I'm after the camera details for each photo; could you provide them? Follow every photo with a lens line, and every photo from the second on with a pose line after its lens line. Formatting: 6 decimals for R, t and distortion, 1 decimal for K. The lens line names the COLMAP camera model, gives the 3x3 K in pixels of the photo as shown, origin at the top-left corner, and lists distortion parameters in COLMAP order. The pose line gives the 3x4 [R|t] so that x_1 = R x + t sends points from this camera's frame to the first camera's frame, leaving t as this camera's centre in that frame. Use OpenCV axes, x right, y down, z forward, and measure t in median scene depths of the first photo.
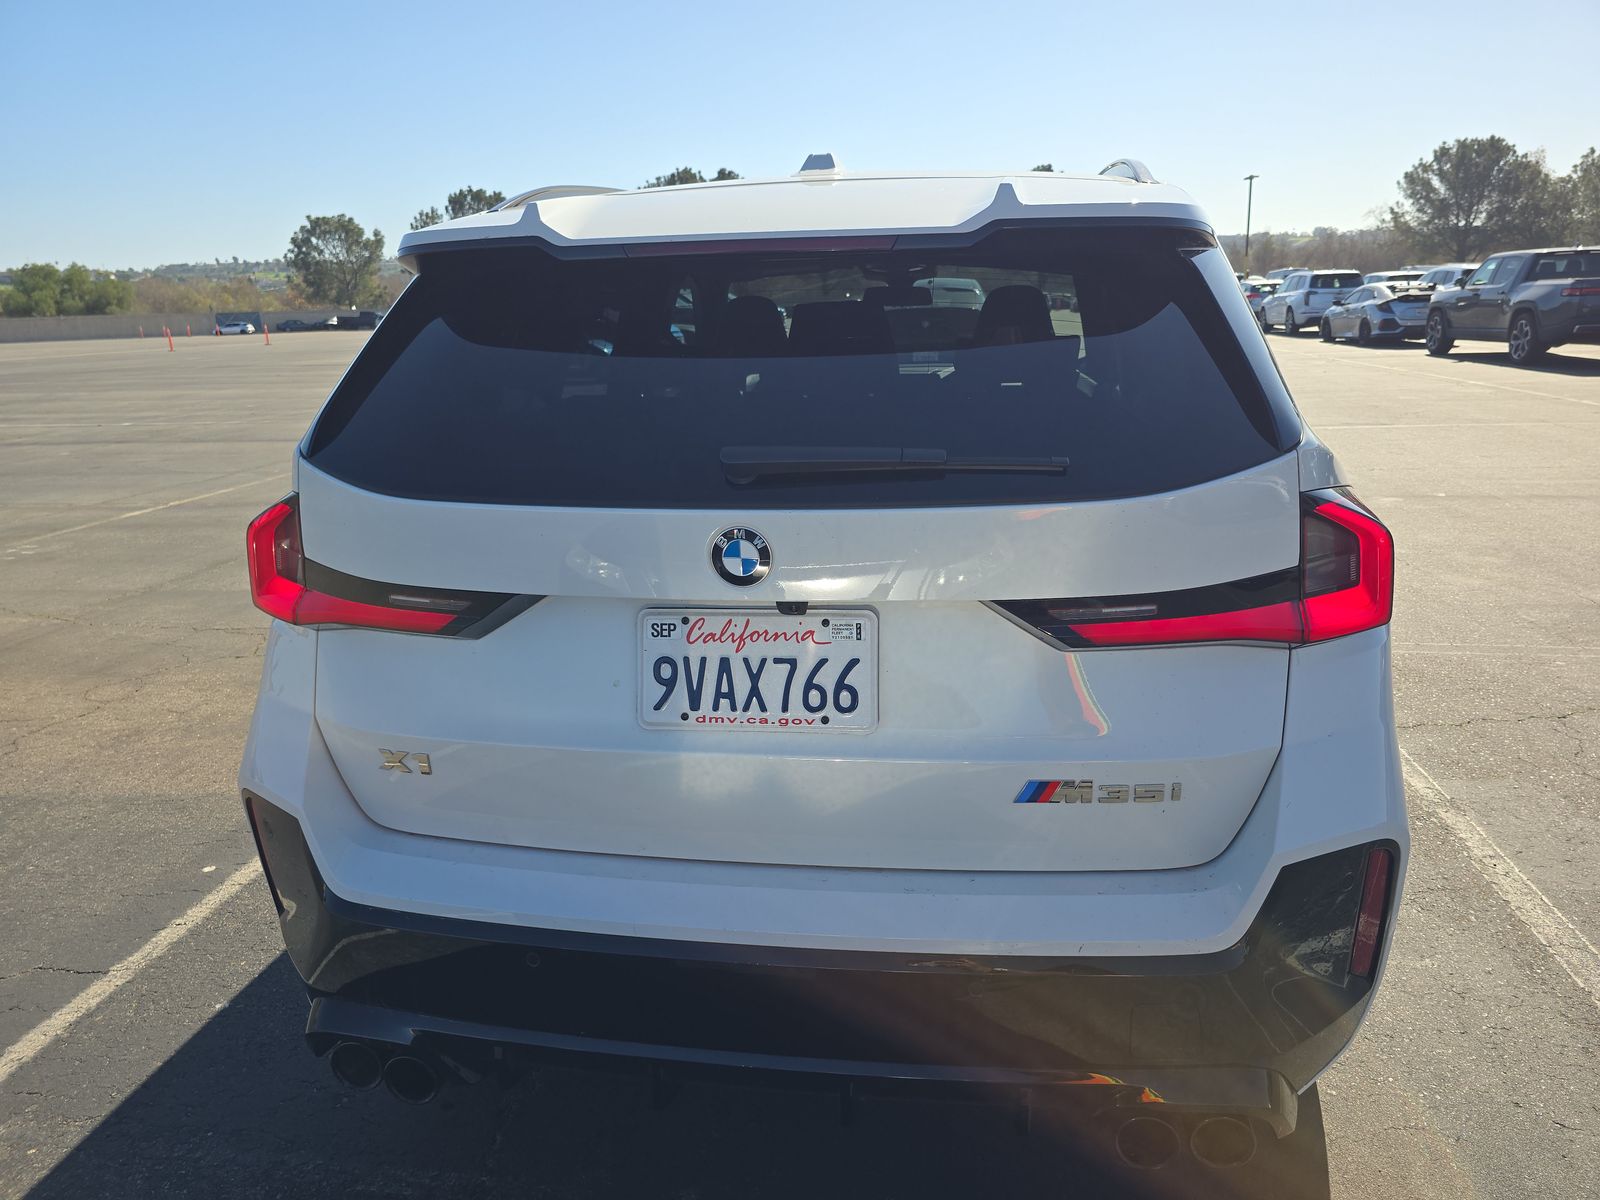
lens RADIAL K [[1081.1, 0, 808.3], [0, 1081.1, 609.0], [0, 0, 1]] dist [0.027146, -0.032885]
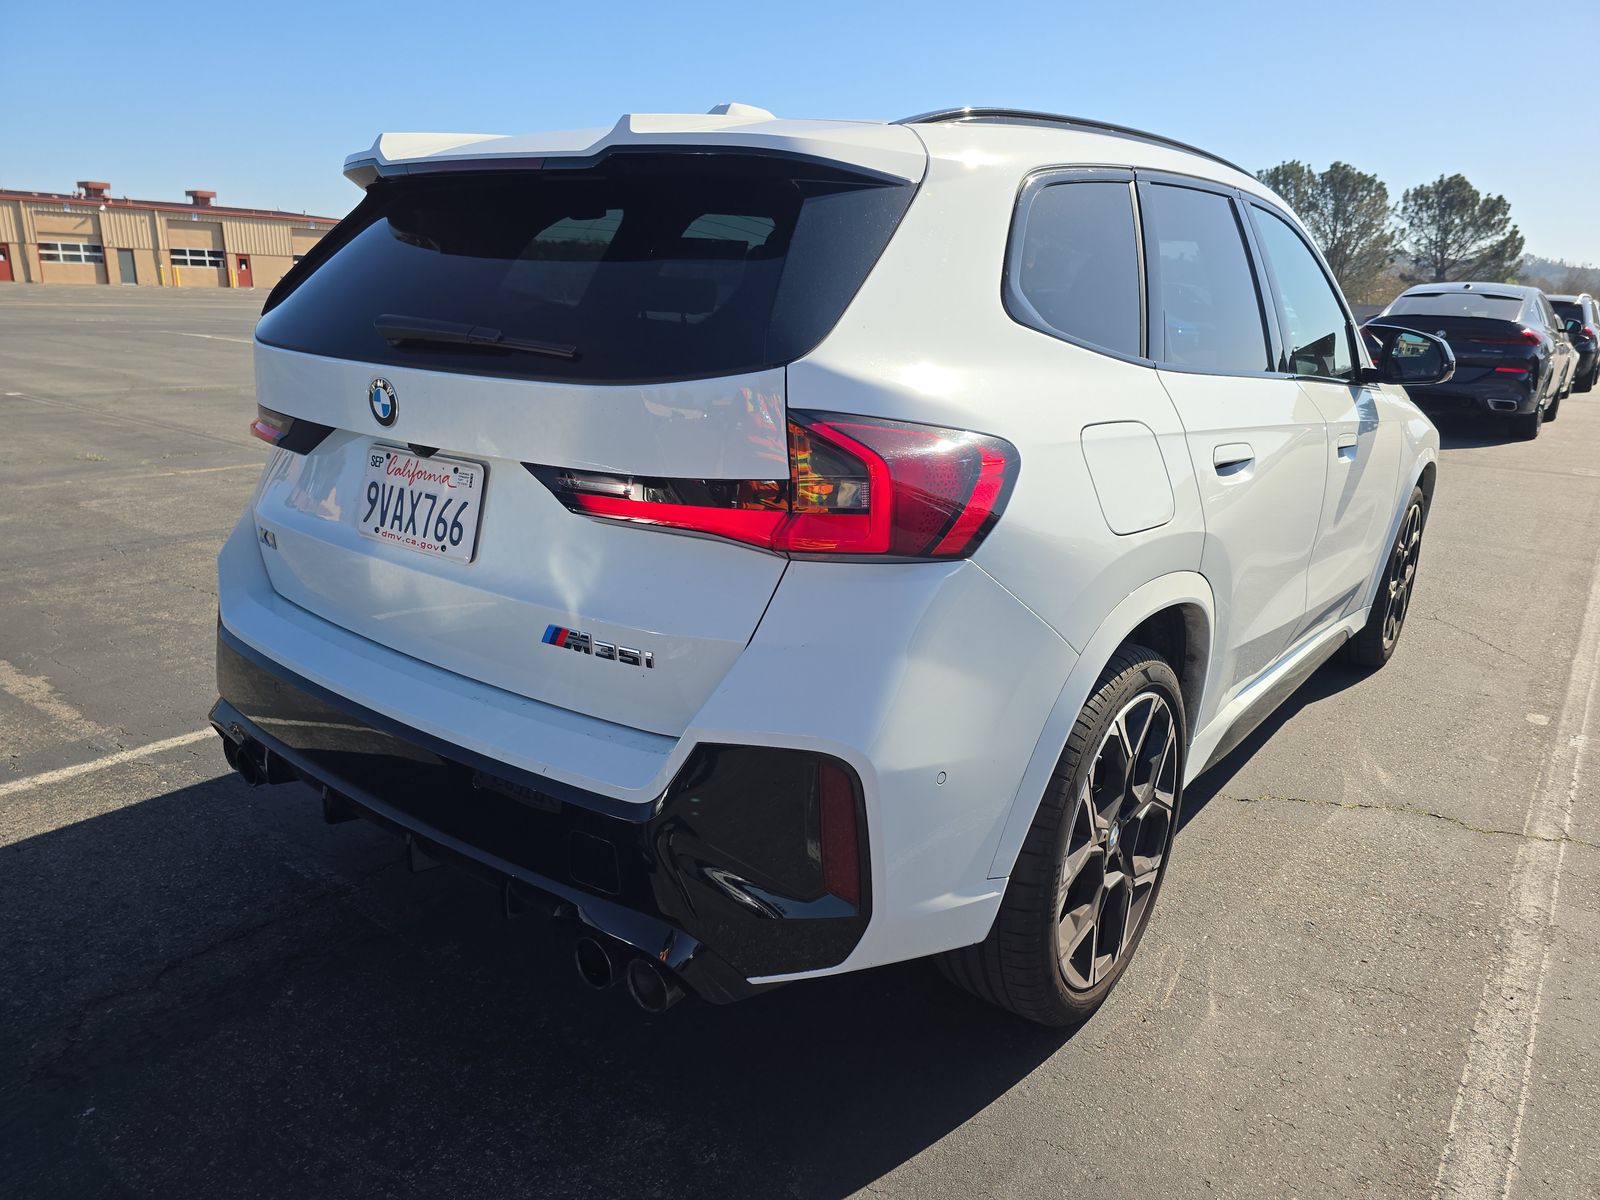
lens RADIAL K [[1081.1, 0, 796.2], [0, 1081.1, 609.8], [0, 0, 1]] dist [0.027146, -0.032885]
pose [[0.868486, 0.195910, -0.455358, 0.192065], [-0.193241, 0.979722, 0.052947, 0.005638], [0.456497, 0.042010, 0.888733, 0.015833]]
